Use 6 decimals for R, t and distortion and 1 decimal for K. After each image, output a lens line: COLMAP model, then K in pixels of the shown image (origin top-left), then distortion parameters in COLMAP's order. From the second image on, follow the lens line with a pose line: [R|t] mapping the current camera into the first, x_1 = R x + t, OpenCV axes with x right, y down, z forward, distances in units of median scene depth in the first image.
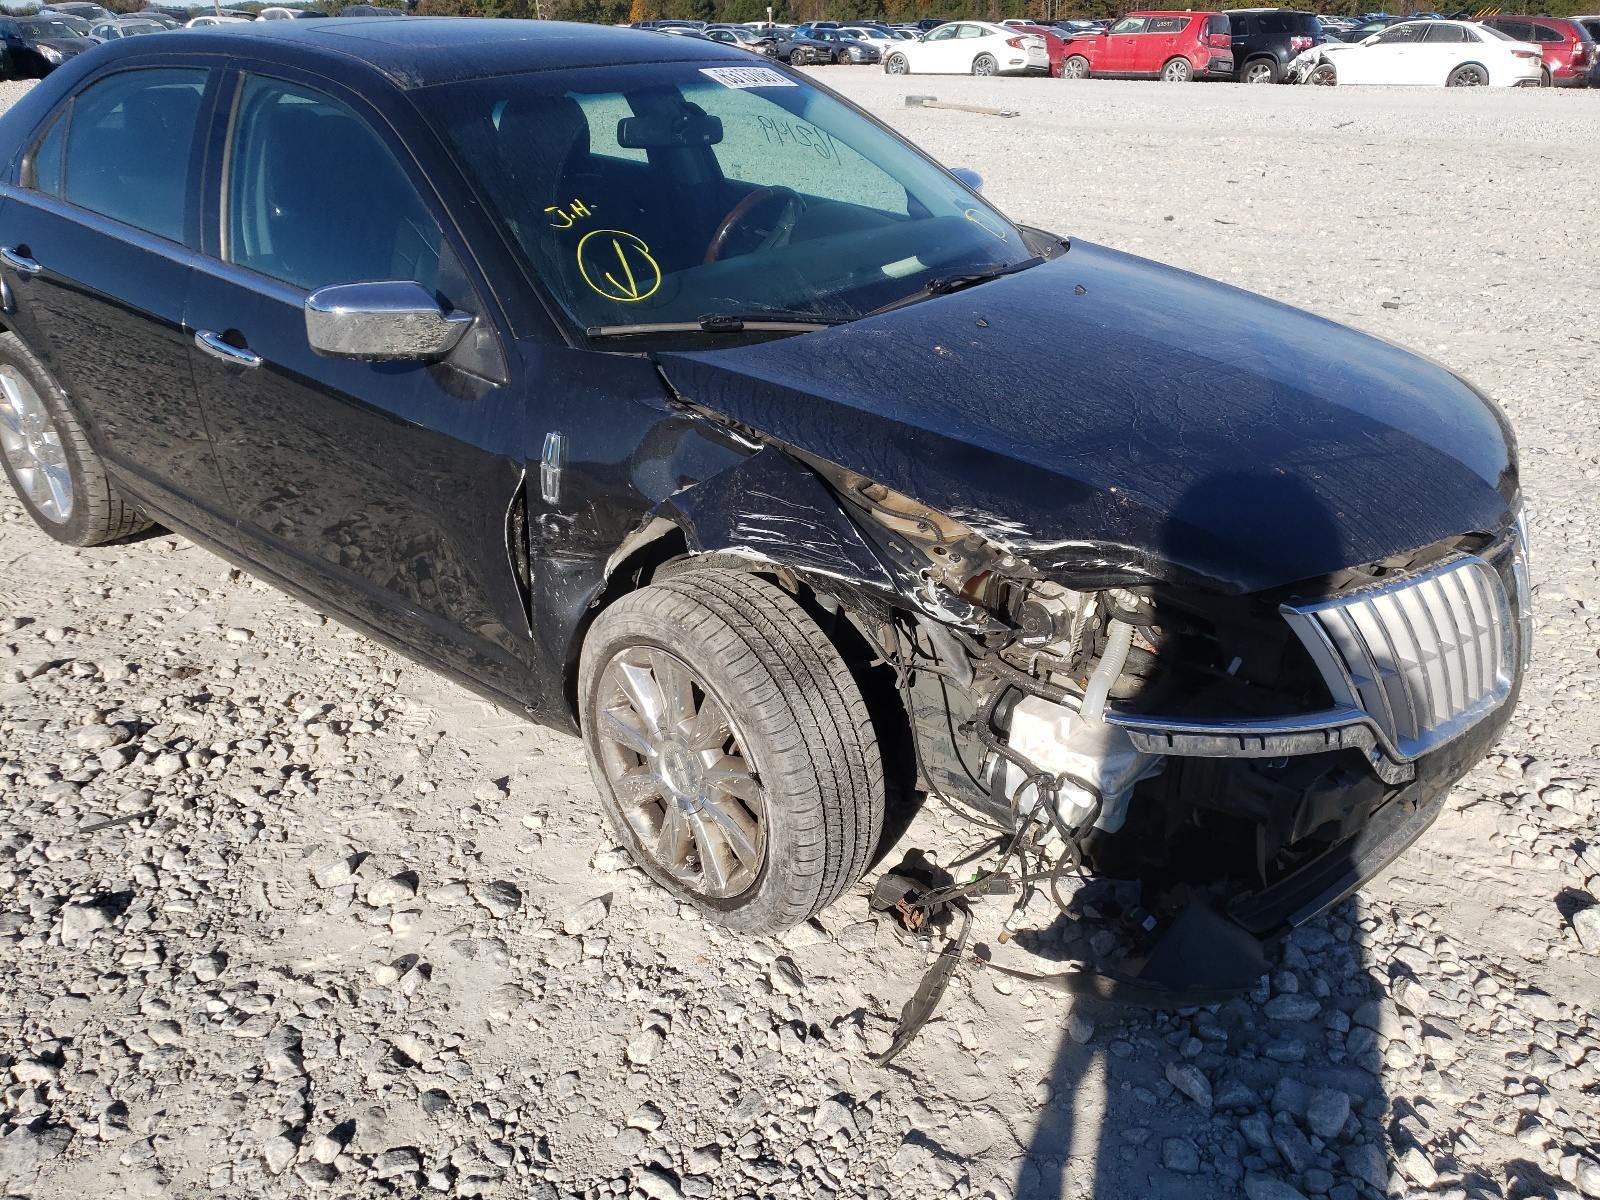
lens RADIAL K [[1157.9, 0, 745.6], [0, 1157.9, 560.8], [0, 0, 1]] dist [0.004224, 0.034576]
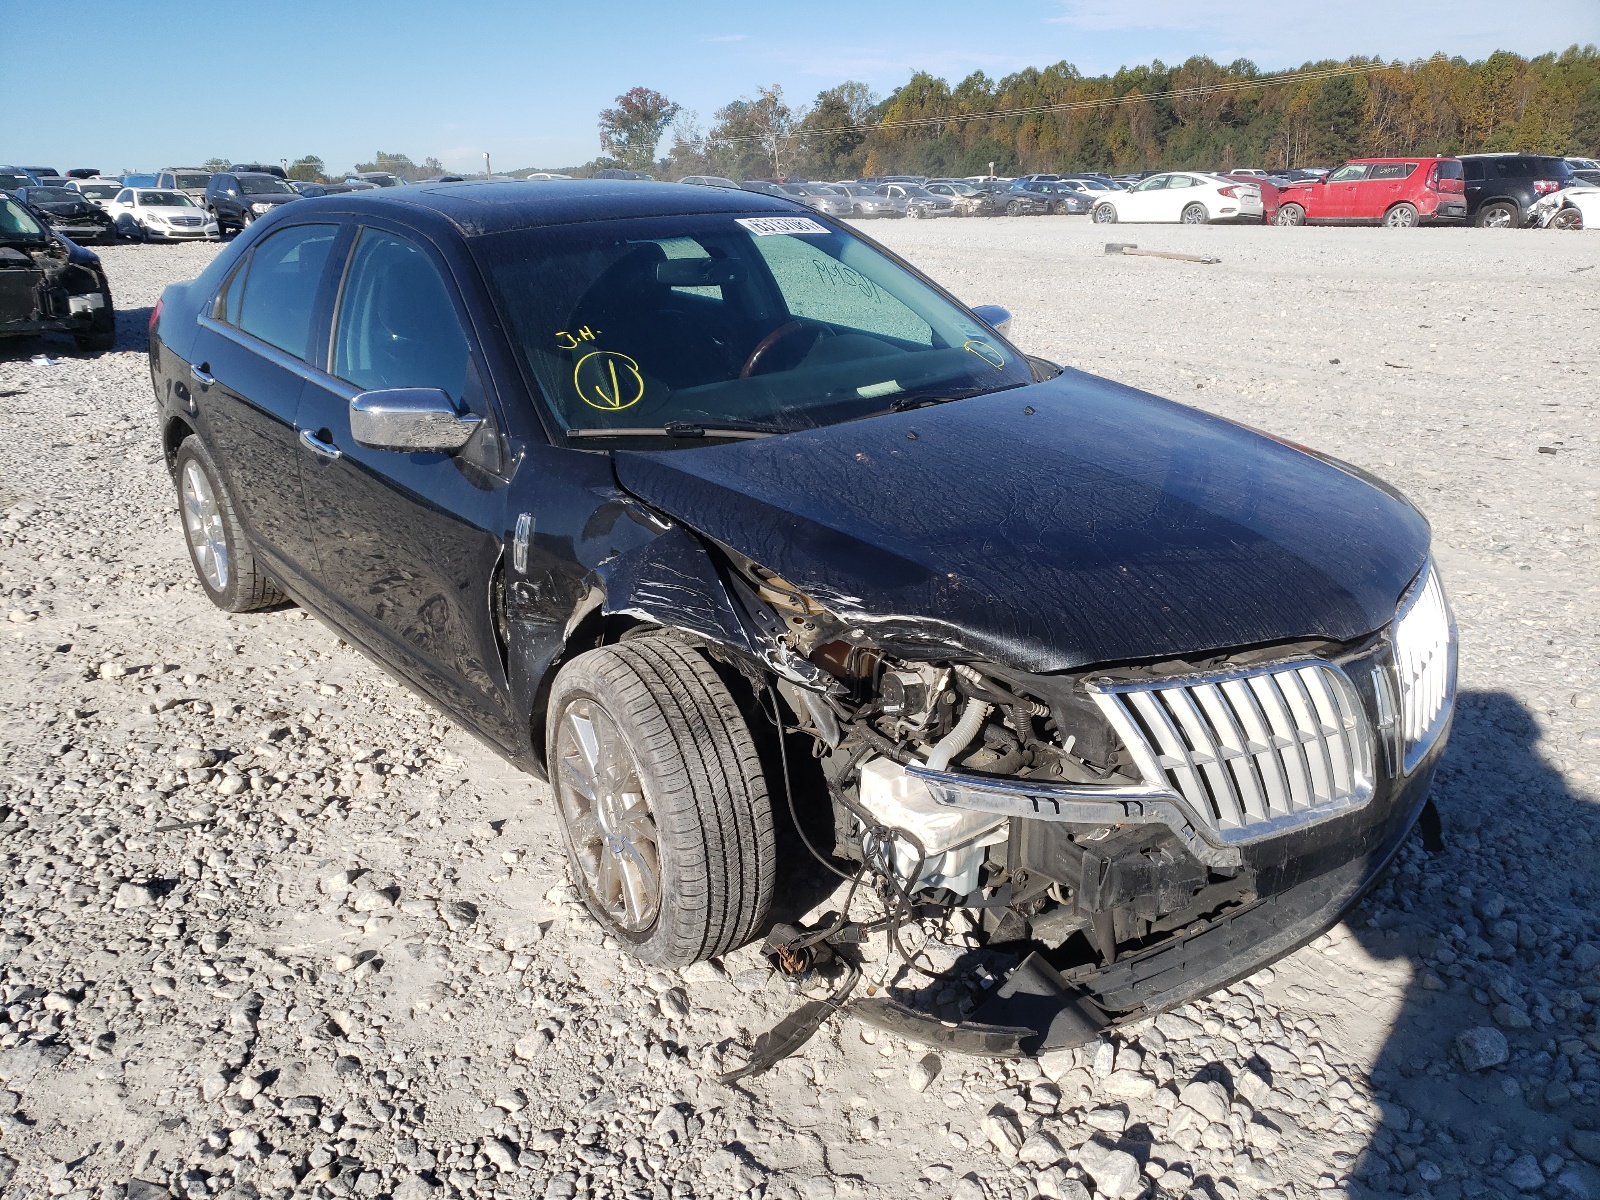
lens RADIAL K [[1157.9, 0, 745.6], [0, 1157.9, 560.8], [0, 0, 1]] dist [0.004224, 0.034576]
pose [[0.981335, 0.045402, -0.186872, 0.270712], [-0.066674, 0.991785, -0.109170, 0.050626], [0.180380, 0.119591, 0.976300, -0.114319]]
